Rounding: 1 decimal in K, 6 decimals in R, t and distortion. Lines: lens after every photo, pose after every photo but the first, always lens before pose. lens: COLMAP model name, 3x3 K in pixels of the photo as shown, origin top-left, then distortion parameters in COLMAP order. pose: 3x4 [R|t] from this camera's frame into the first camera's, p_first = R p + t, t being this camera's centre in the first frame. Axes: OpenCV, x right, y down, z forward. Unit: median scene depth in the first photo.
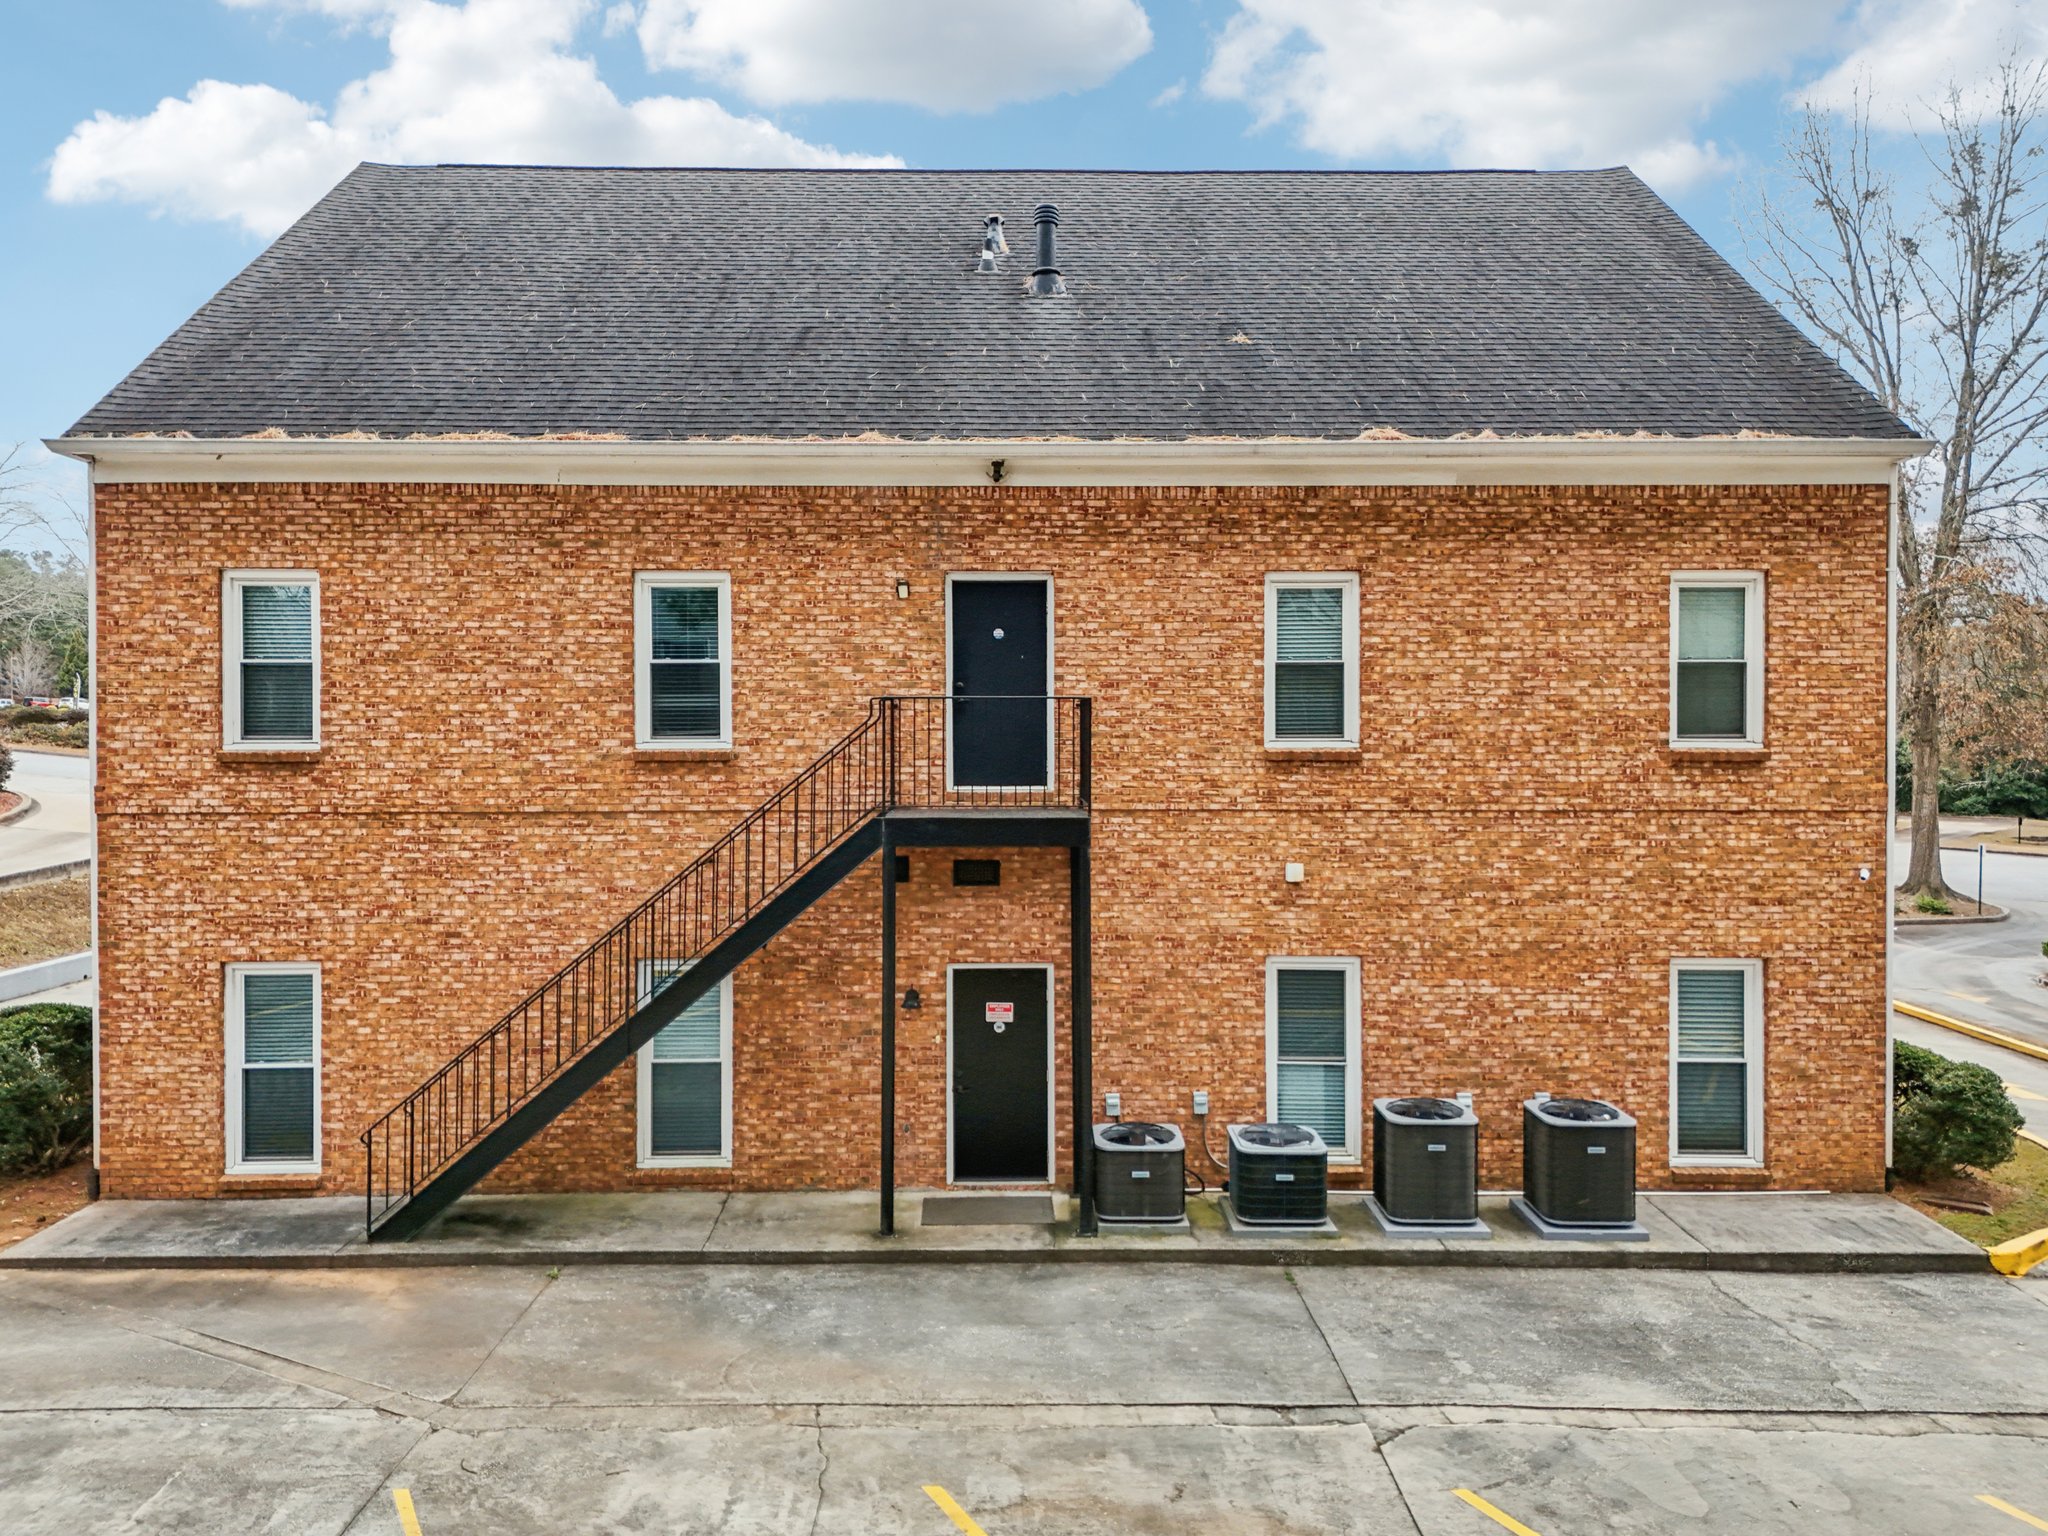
lens RADIAL K [[1501.2, 0, 1022.7], [0, 1501.2, 763.5], [0, 0, 1]] dist [0.084310, -0.083665]
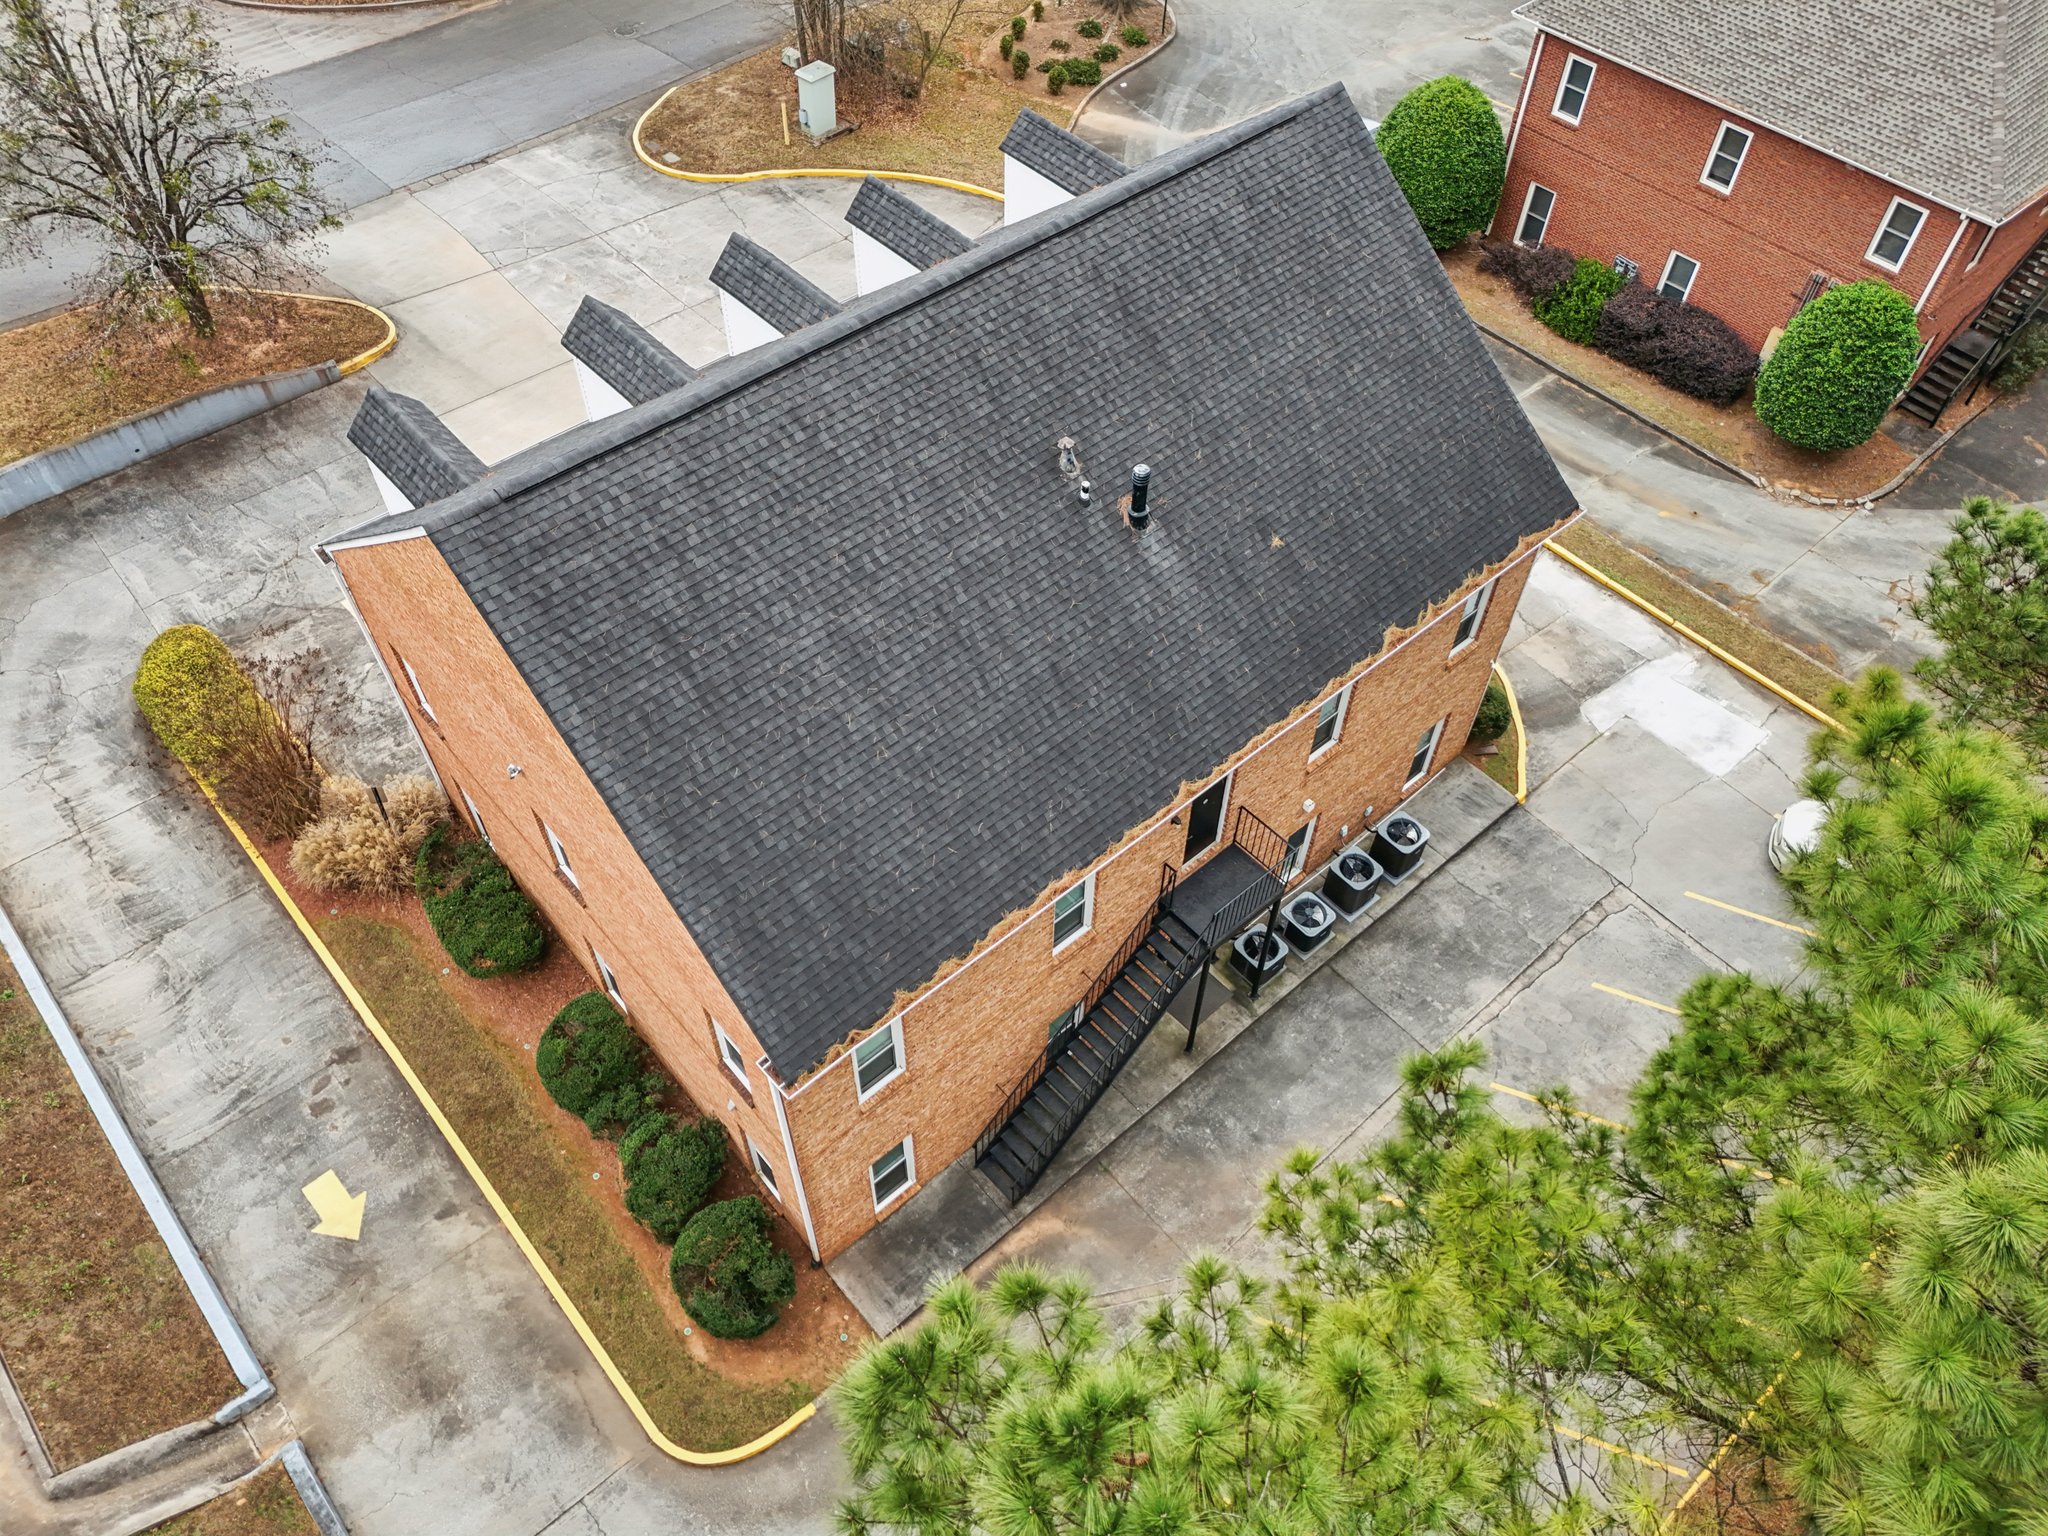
lens RADIAL K [[1501.2, 0, 1019.9], [0, 1501.2, 764.9], [0, 0, 1]] dist [0.084310, -0.083665]
pose [[0.759461, -0.497312, 0.419404, -0.875700], [-0.001387, 0.643449, 0.765488, -1.427078], [-0.650551, -0.581940, 0.487984, 0.337024]]
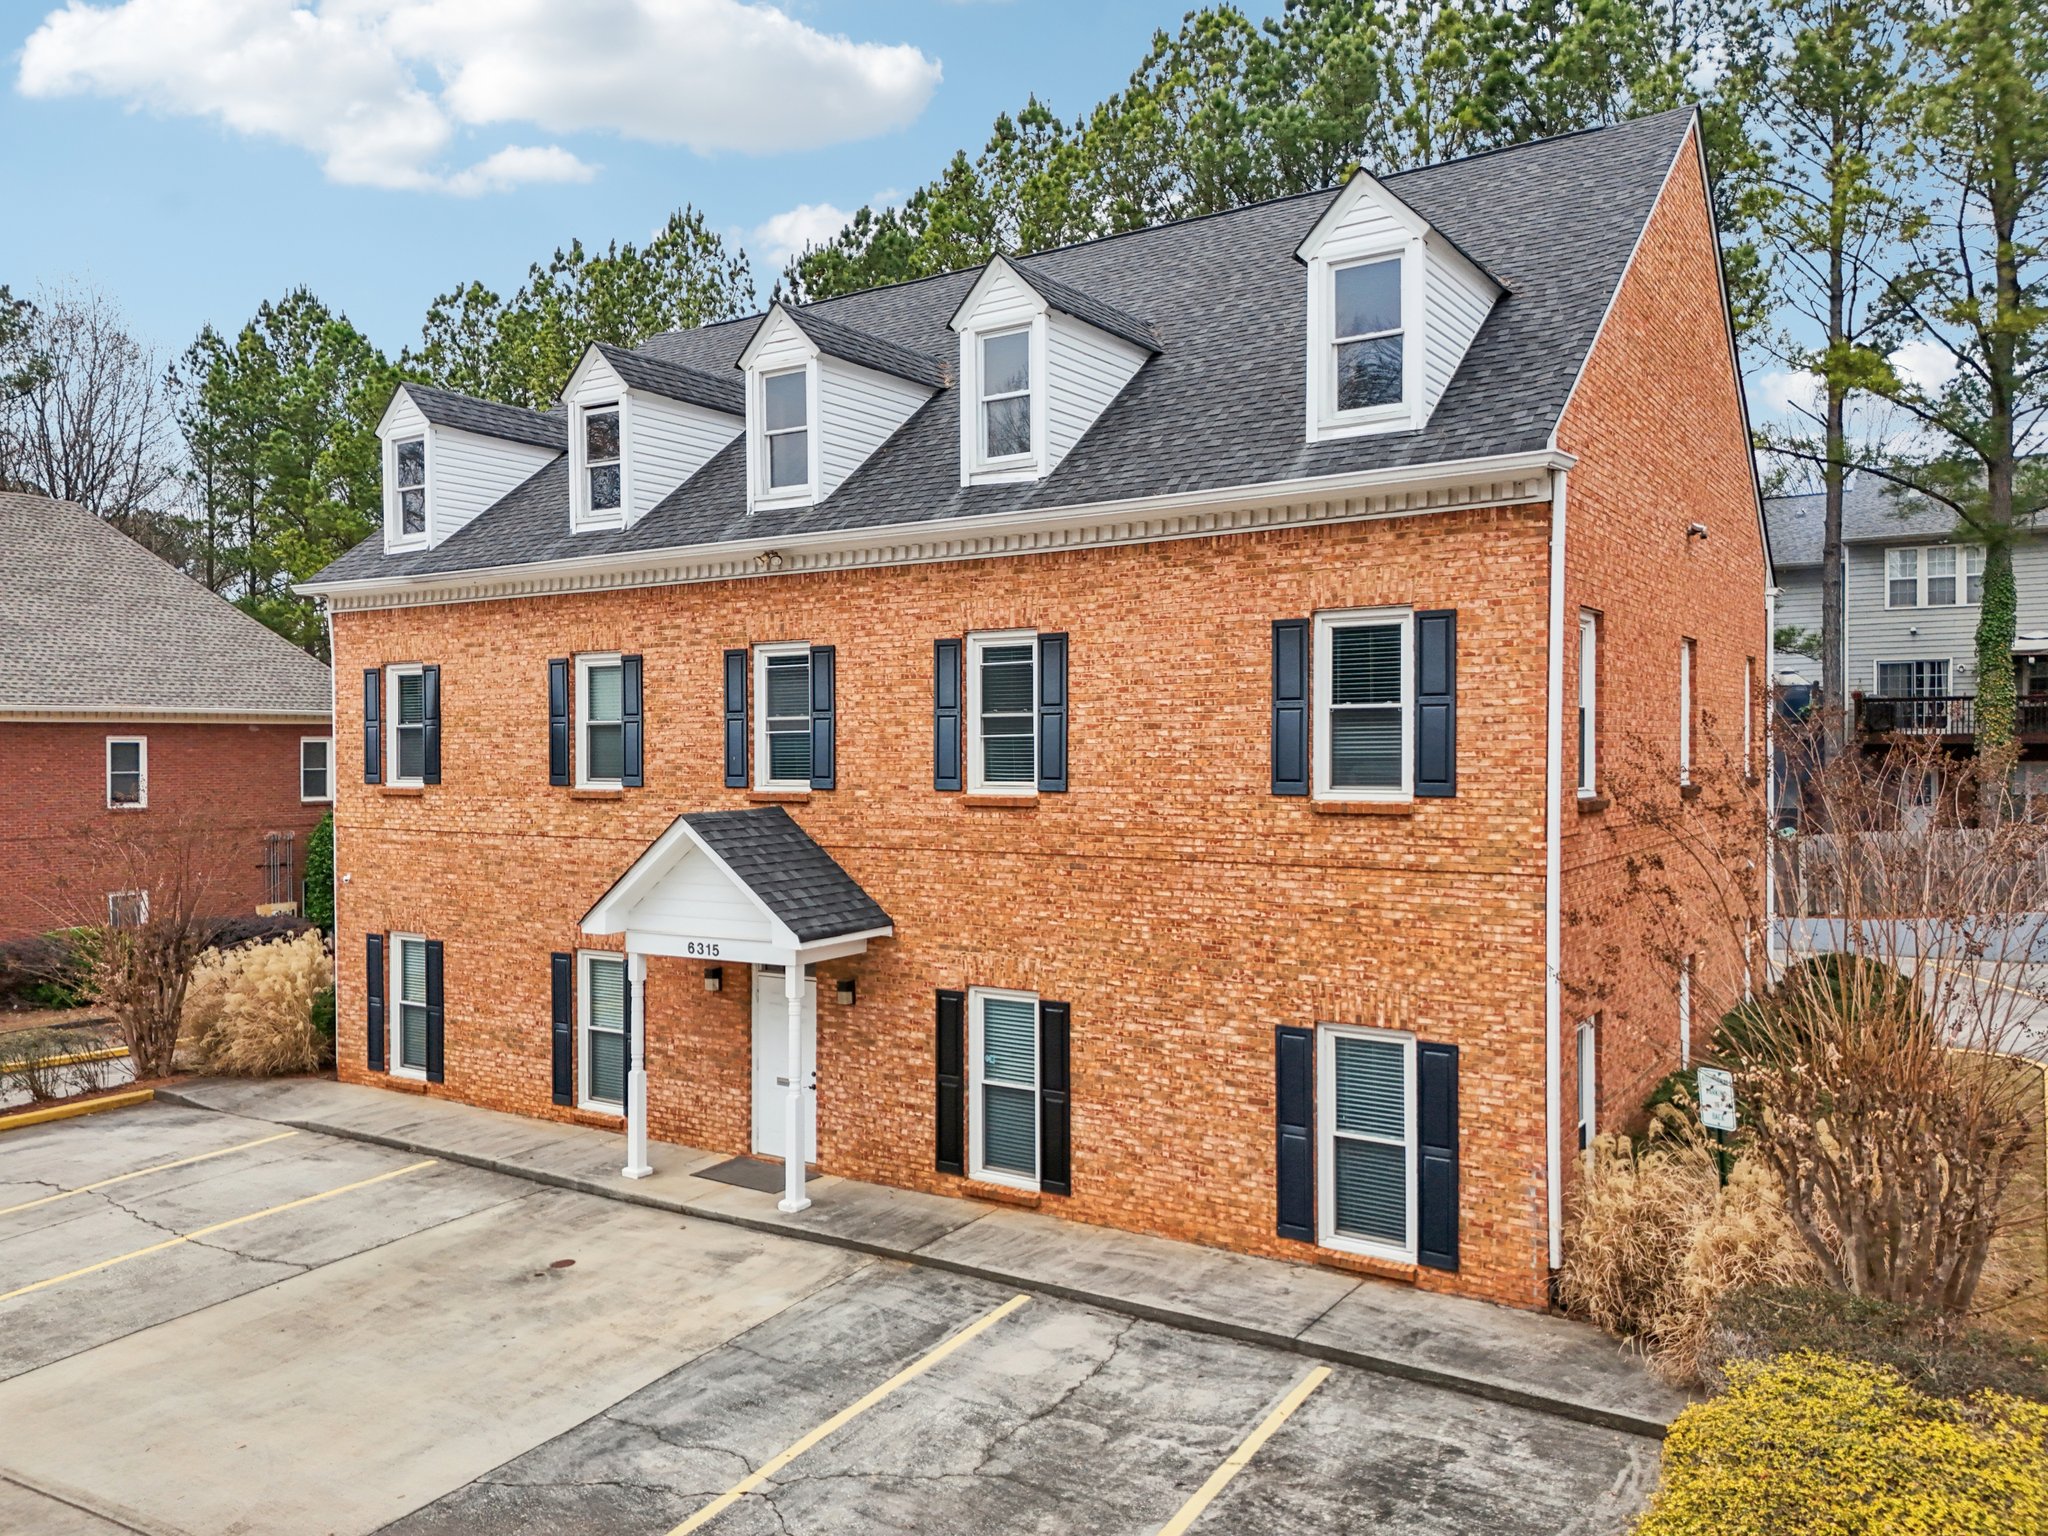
lens RADIAL K [[1501.2, 0, 1024.5], [0, 1501.2, 752.4], [0, 0, 1]] dist [0.084310, -0.083665]
pose [[-0.828742, 0.003949, 0.559617, -0.850923], [0.014866, 0.999778, 0.014961, -0.069804], [-0.559434, 0.020718, -0.828616, 2.754754]]
